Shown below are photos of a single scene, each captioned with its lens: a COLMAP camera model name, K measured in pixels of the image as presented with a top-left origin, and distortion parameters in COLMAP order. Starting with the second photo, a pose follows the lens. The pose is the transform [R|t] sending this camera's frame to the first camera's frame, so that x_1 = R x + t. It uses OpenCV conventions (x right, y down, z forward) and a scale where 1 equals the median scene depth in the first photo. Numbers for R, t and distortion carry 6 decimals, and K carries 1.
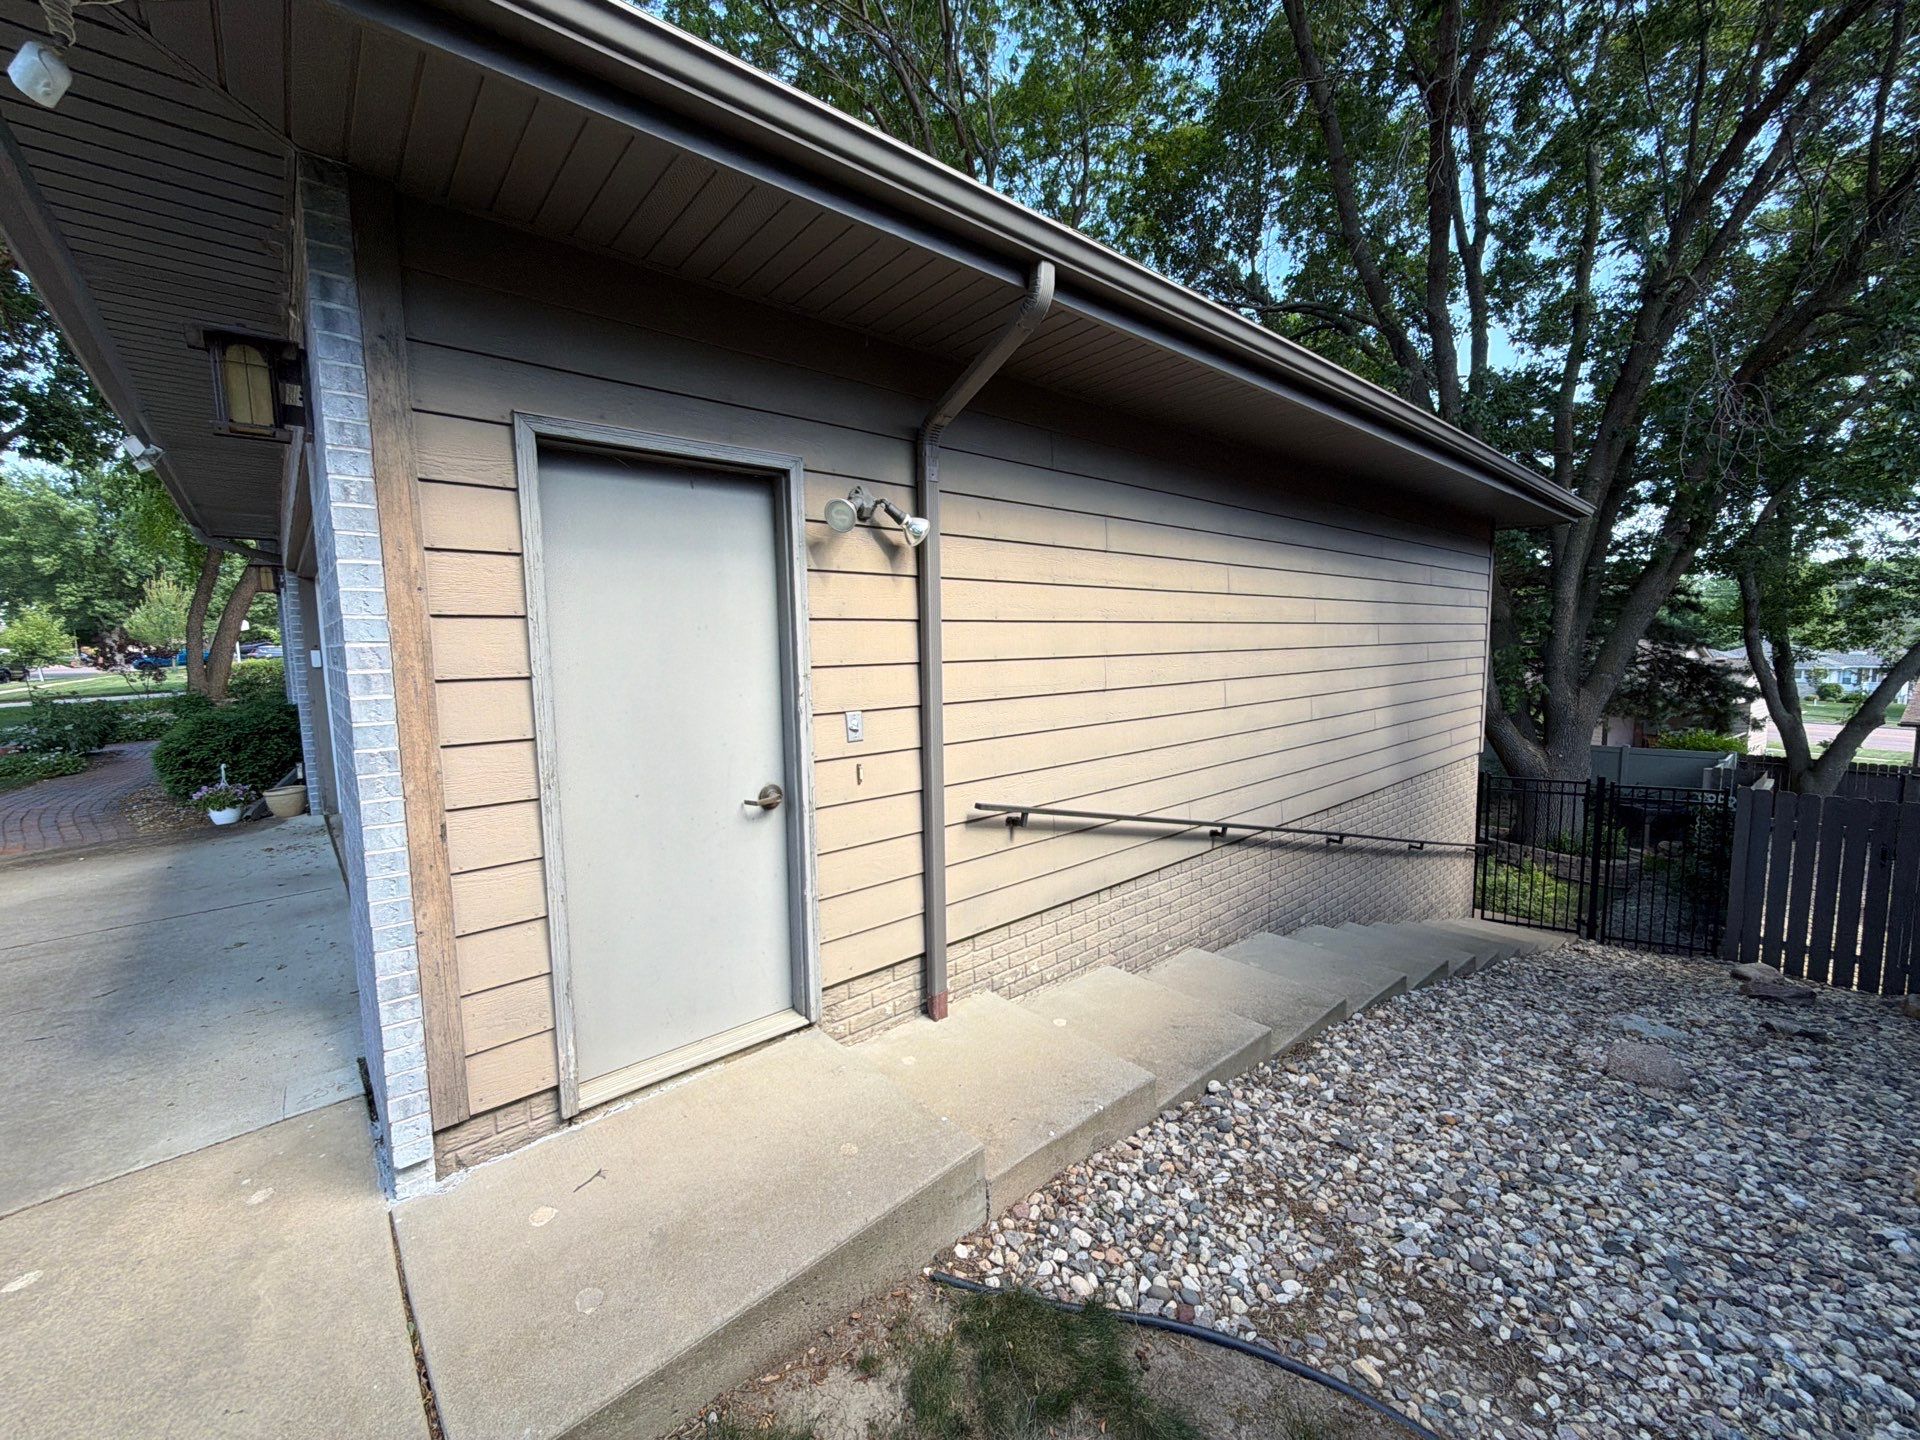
lens RADIAL K [[746.6, 0, 951.5], [0, 746.6, 721.9], [0, 0, 1]] dist [-0.000618, 0.000018]
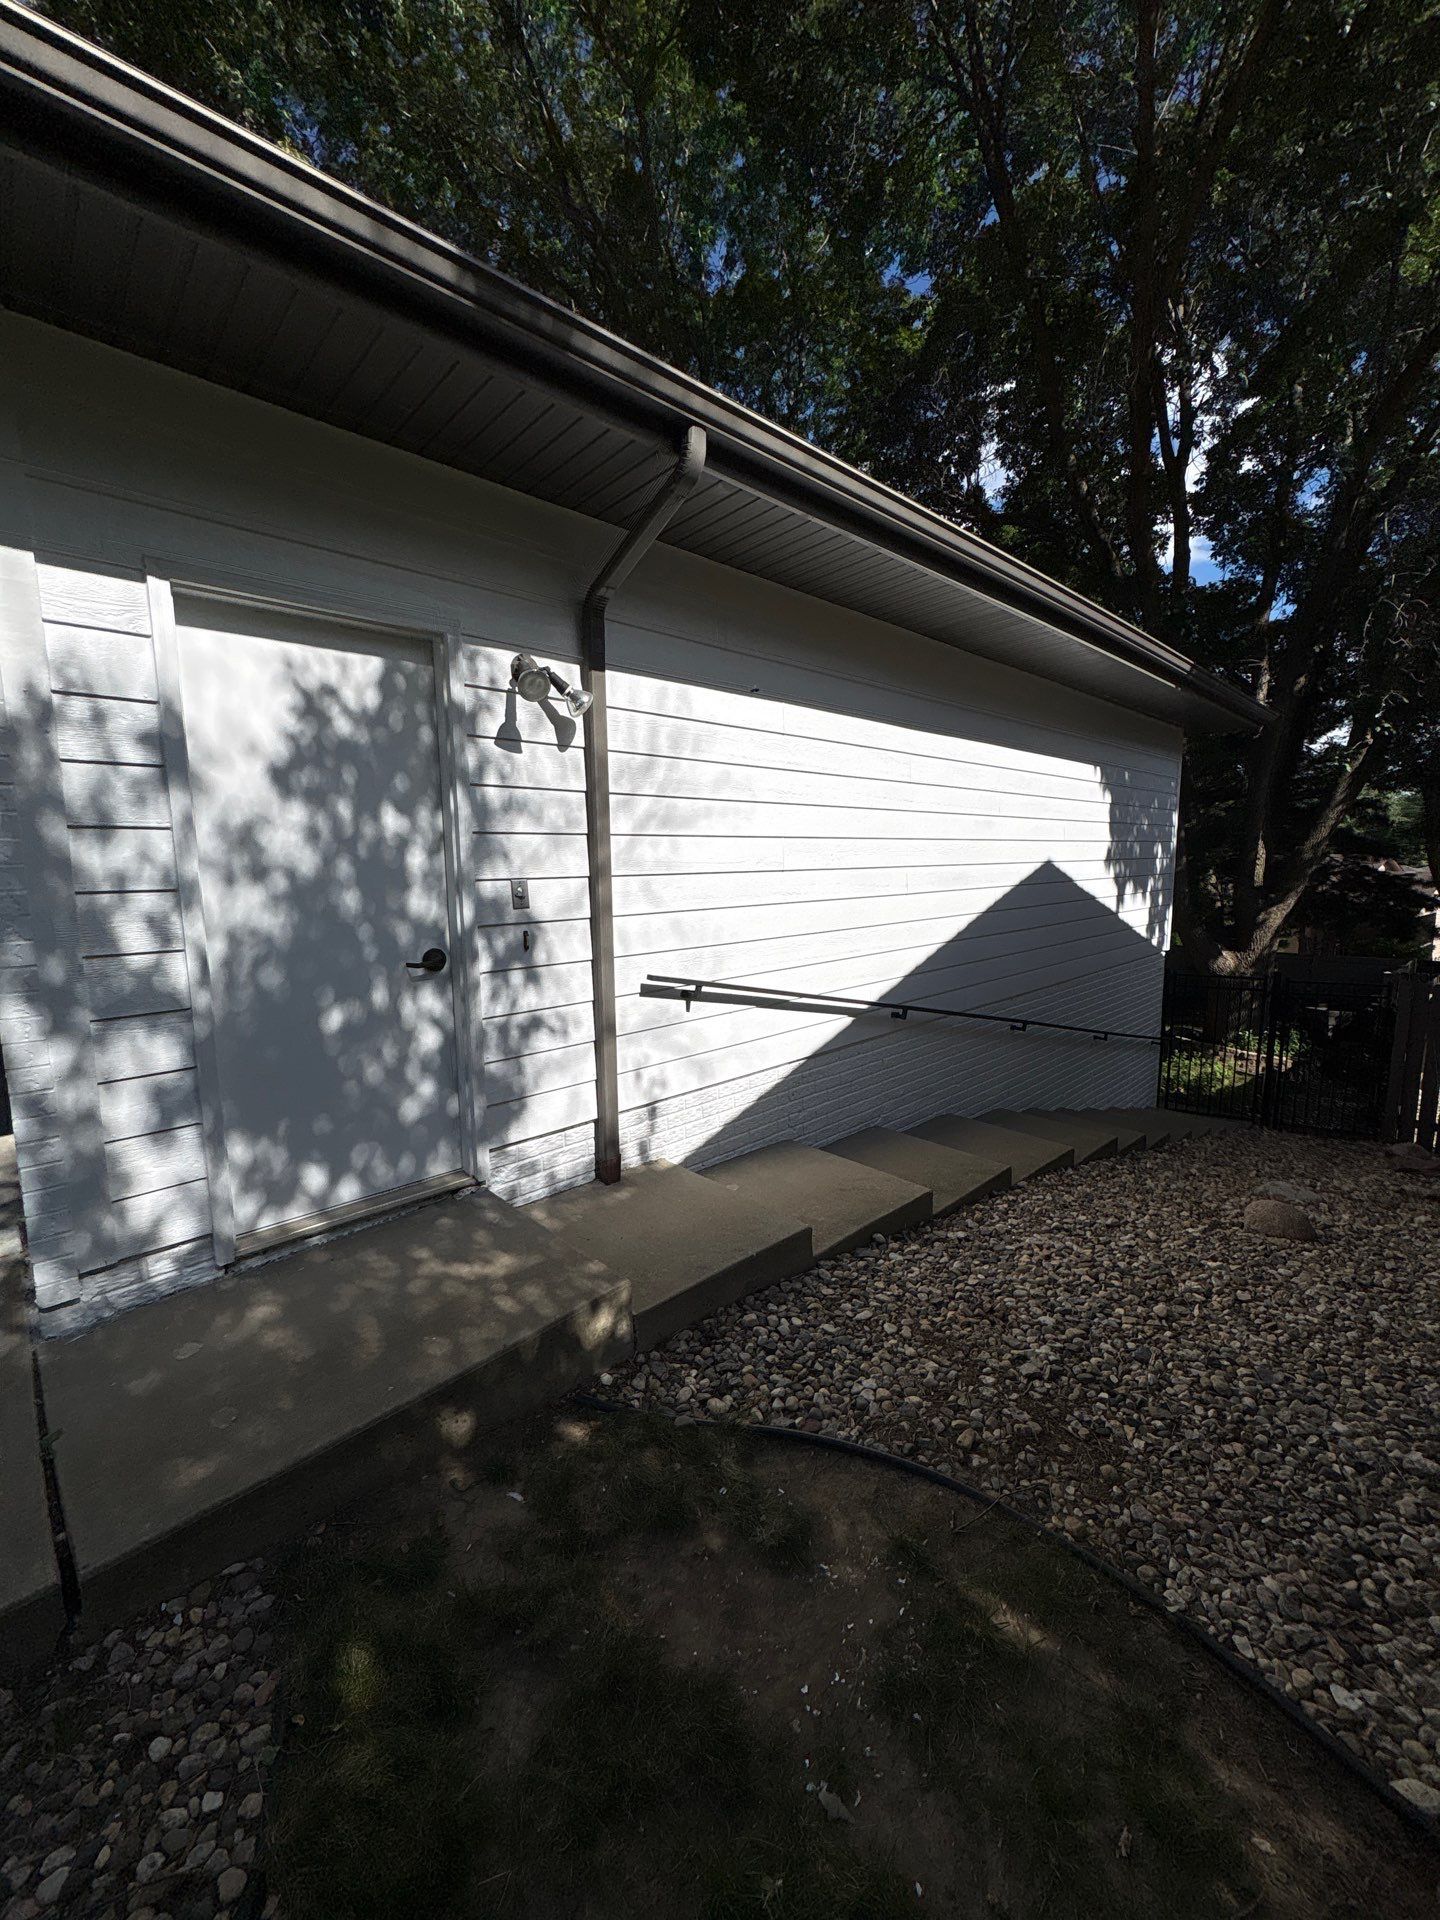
lens RADIAL K [[746.6, 0, 720.0], [0, 746.6, 960.0], [0, 0, 1]] dist [-0.000618, 0.000018]
pose [[0.999002, 0.000185, 0.044673, 0.087479], [-0.001316, 0.999679, 0.025294, 0.064975], [-0.044654, -0.025328, 0.998681, -0.027594]]
